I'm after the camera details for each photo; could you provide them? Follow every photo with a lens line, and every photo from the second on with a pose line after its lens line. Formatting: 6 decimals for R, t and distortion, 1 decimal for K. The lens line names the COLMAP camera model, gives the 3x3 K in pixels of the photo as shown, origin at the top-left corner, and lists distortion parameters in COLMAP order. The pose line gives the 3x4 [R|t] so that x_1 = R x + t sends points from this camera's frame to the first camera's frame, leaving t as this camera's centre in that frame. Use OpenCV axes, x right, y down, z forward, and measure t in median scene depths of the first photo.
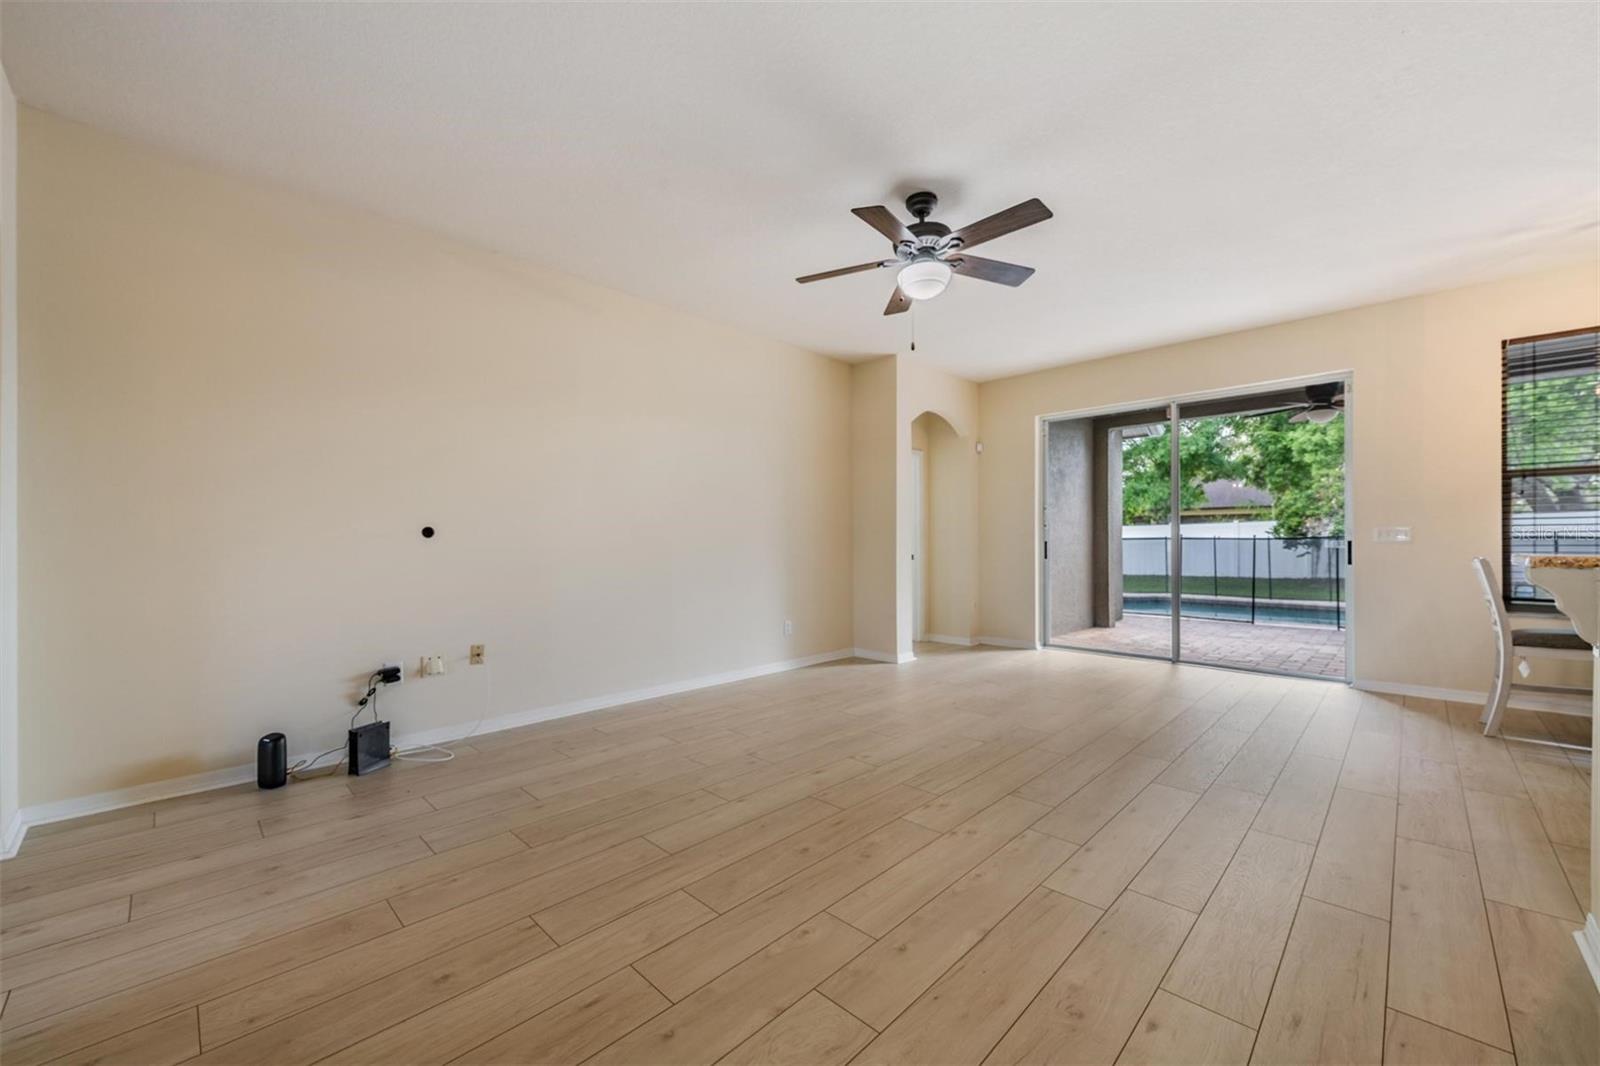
lens RADIAL K [[627.6, 0, 800.9], [0, 627.6, 542.6], [0, 0, 1]] dist [-0.001570, -0.000681]
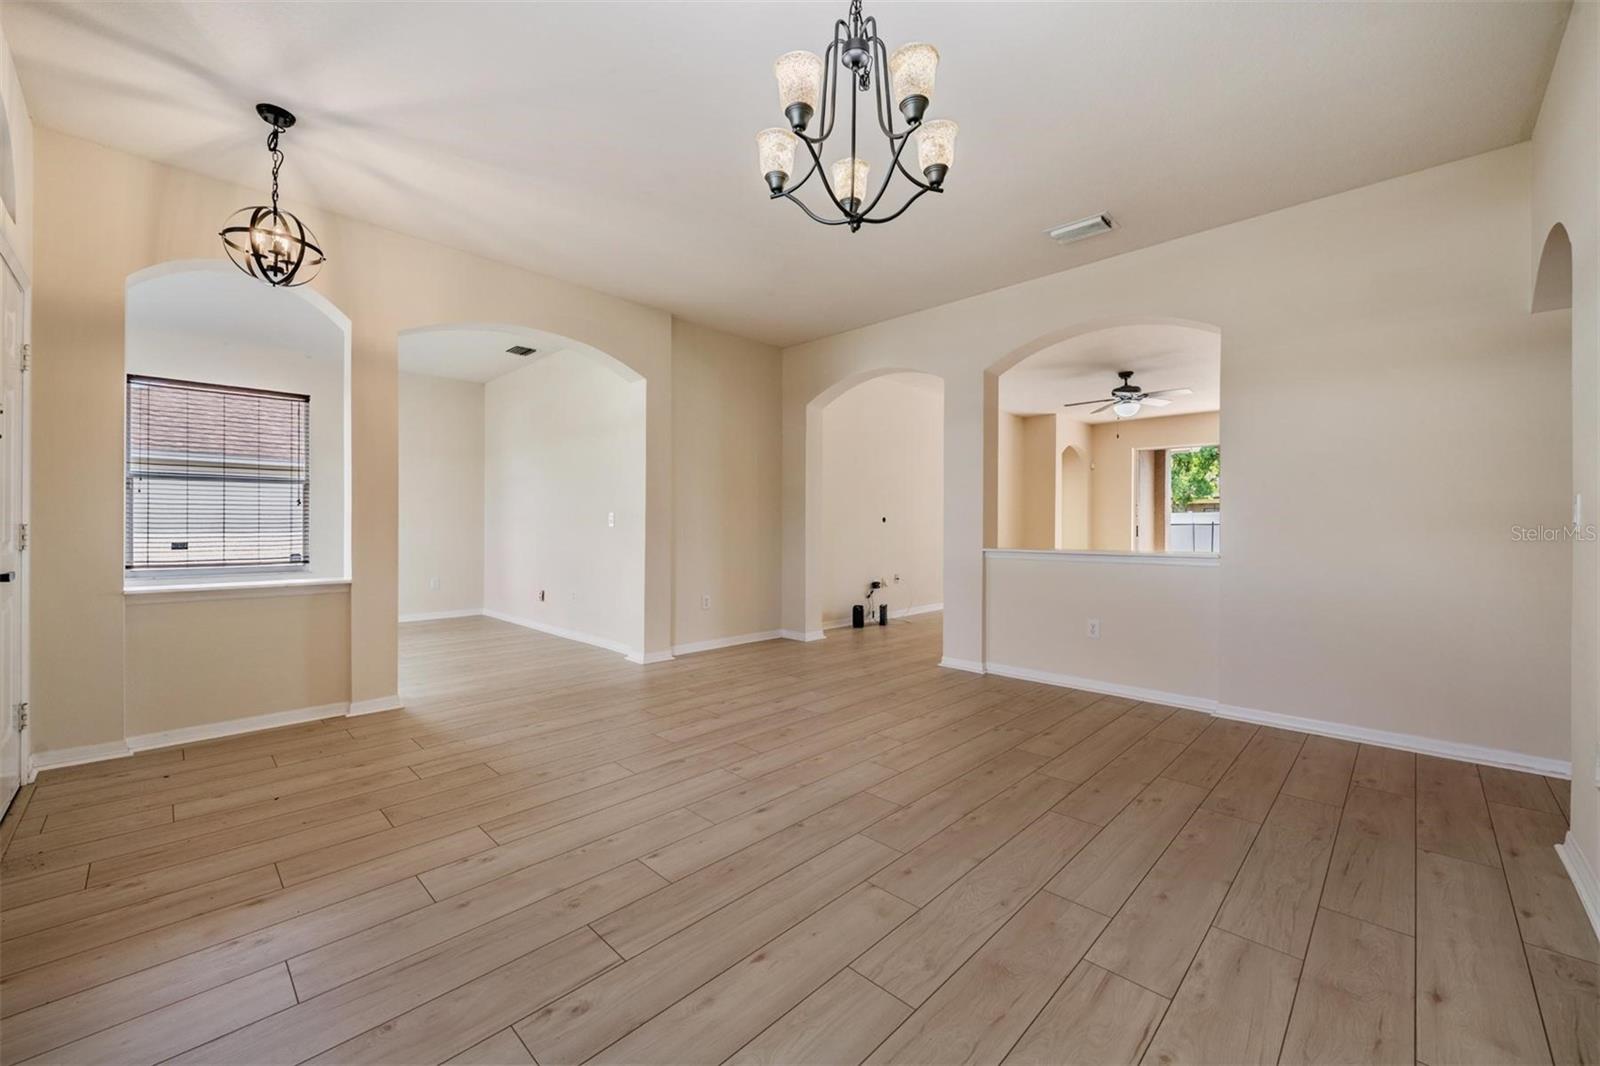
lens RADIAL K [[625.6, 0, 802.3], [0, 625.6, 522.0], [0, 0, 1]] dist [-0.000785, 0.000125]
pose [[0.999954, 0.009454, 0.001561, -0.927902], [-0.009455, 0.999955, 0.000390, -0.006647], [-0.001557, -0.000405, 0.999999, -1.194243]]
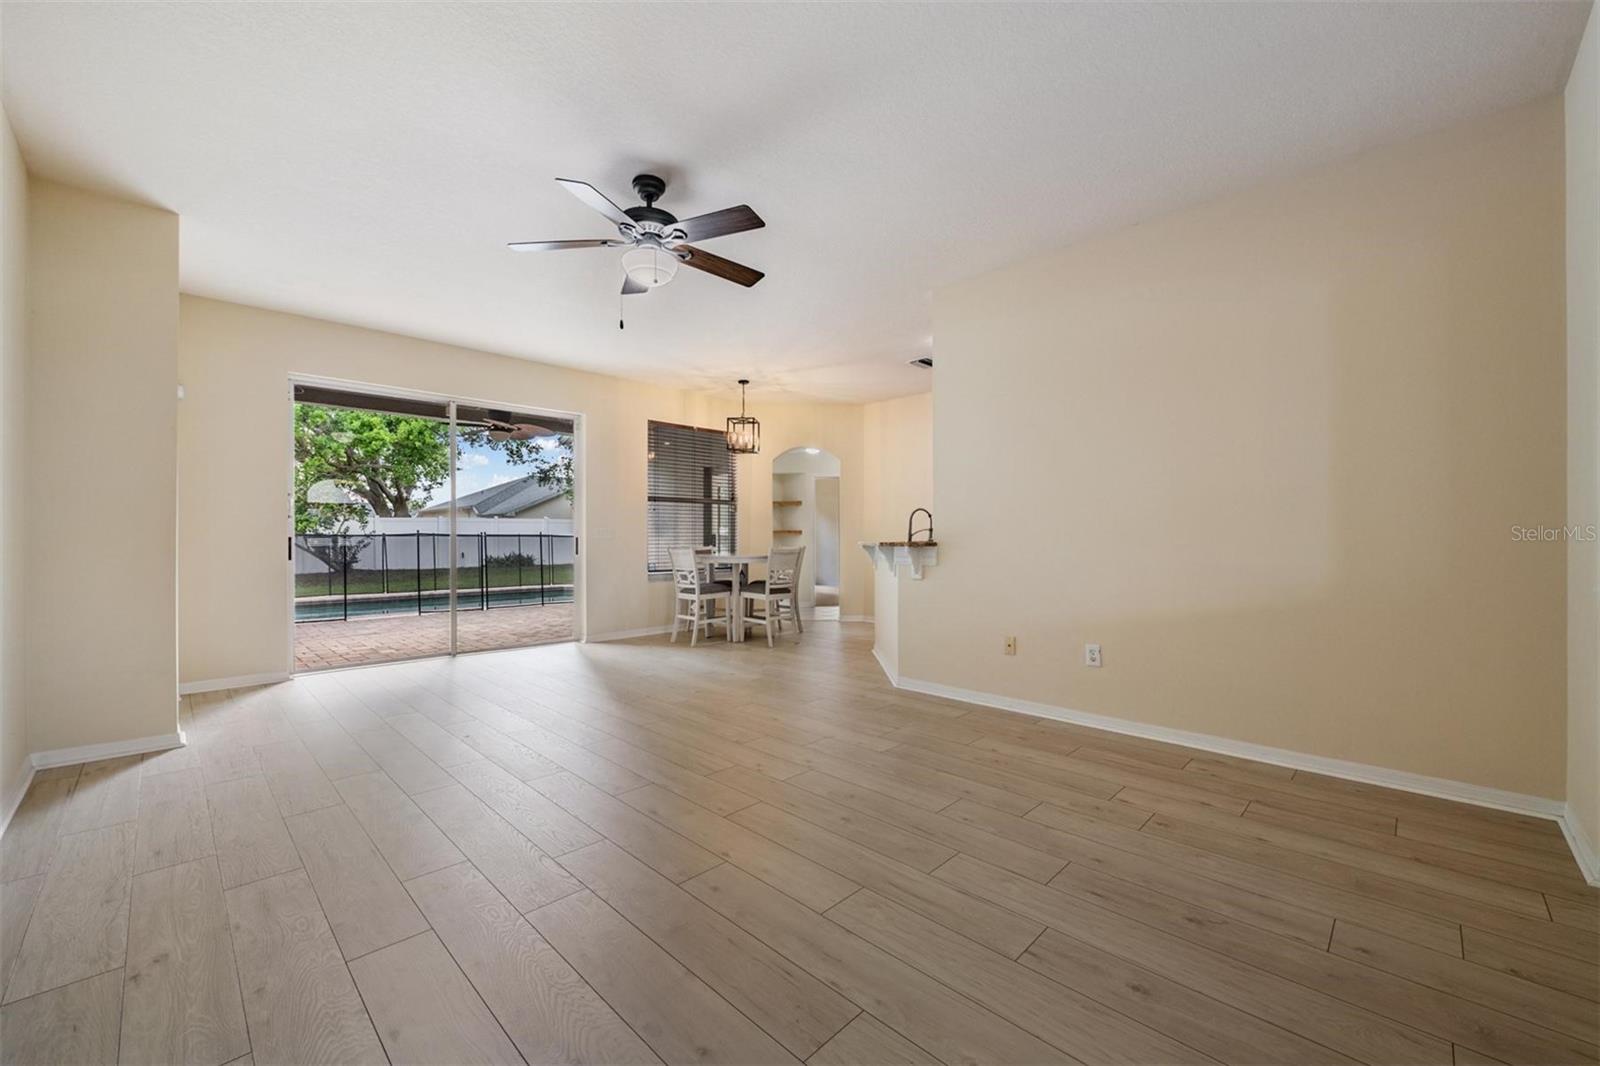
lens RADIAL K [[627.6, 0, 800.9], [0, 627.6, 542.6], [0, 0, 1]] dist [-0.001570, -0.000681]
pose [[0.001795, -0.005466, 0.999983, -0.737387], [0.001208, 0.999984, 0.005464, 0.001520], [-0.999998, 0.001198, 0.001802, 0.730367]]
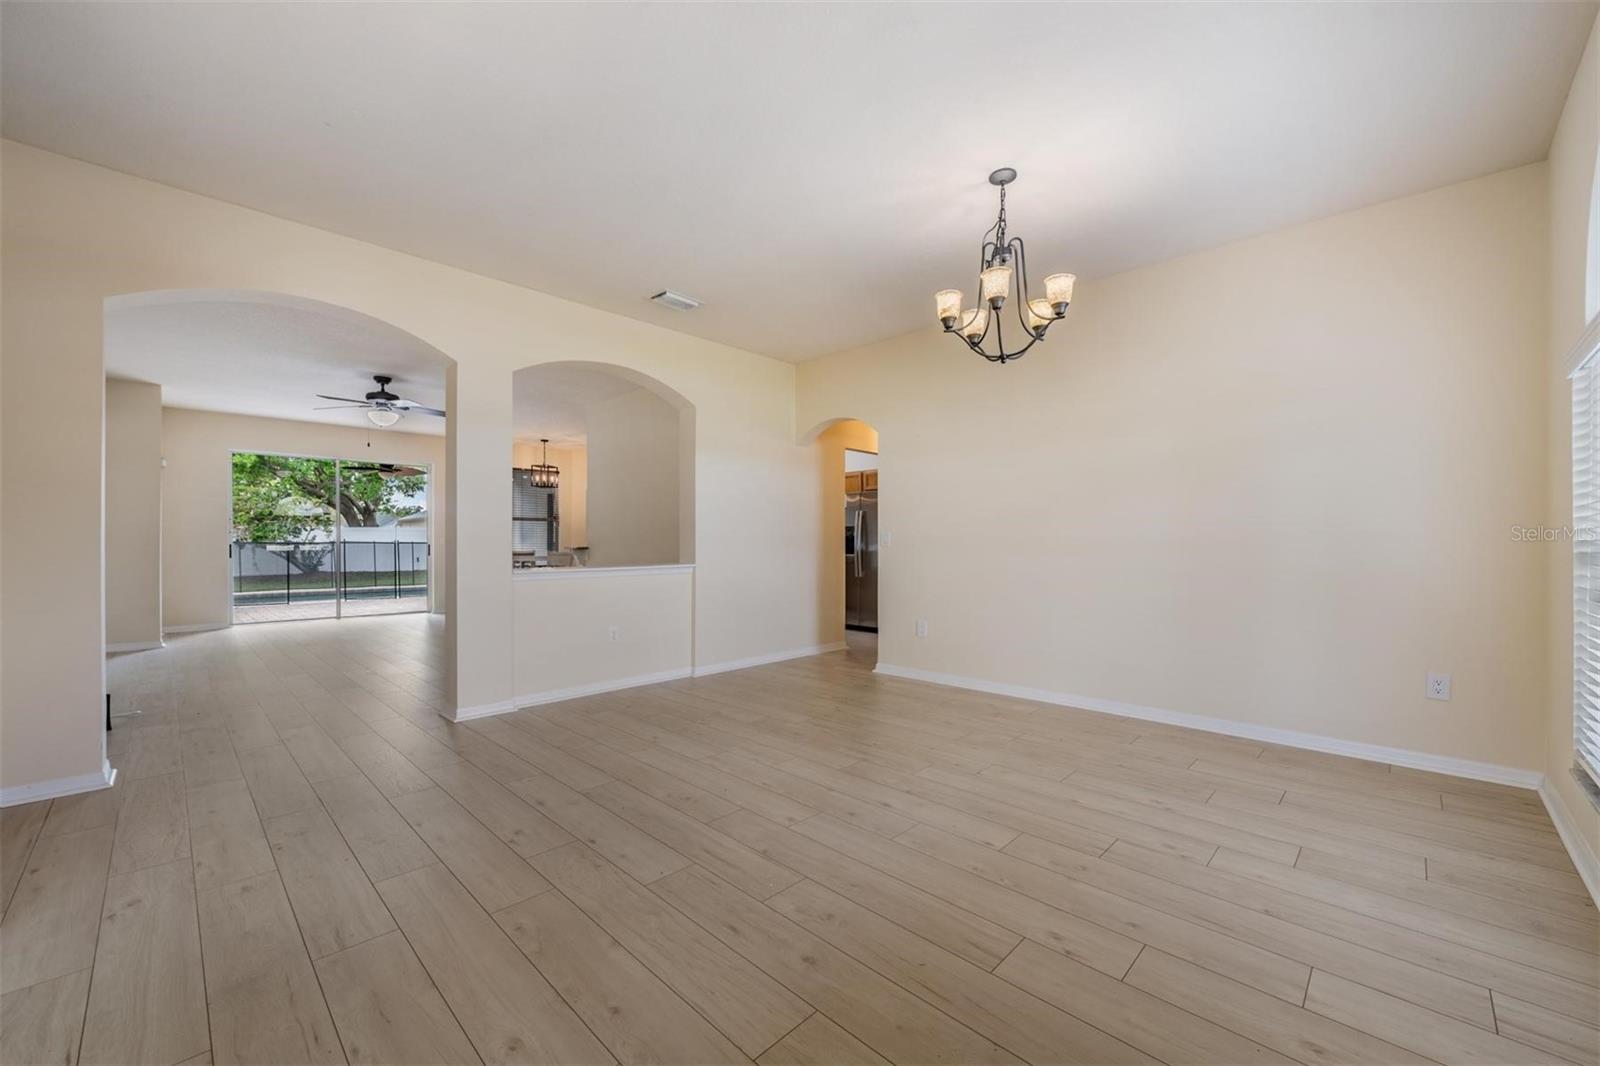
lens RADIAL K [[625.6, 0, 802.3], [0, 625.6, 522.0], [0, 0, 1]] dist [-0.000785, 0.000125]
pose [[-0.002721, 0.041841, 0.999121, -1.772841], [-0.003458, 0.999118, -0.041851, 0.004057], [-0.999990, -0.003569, -0.002574, -0.361529]]
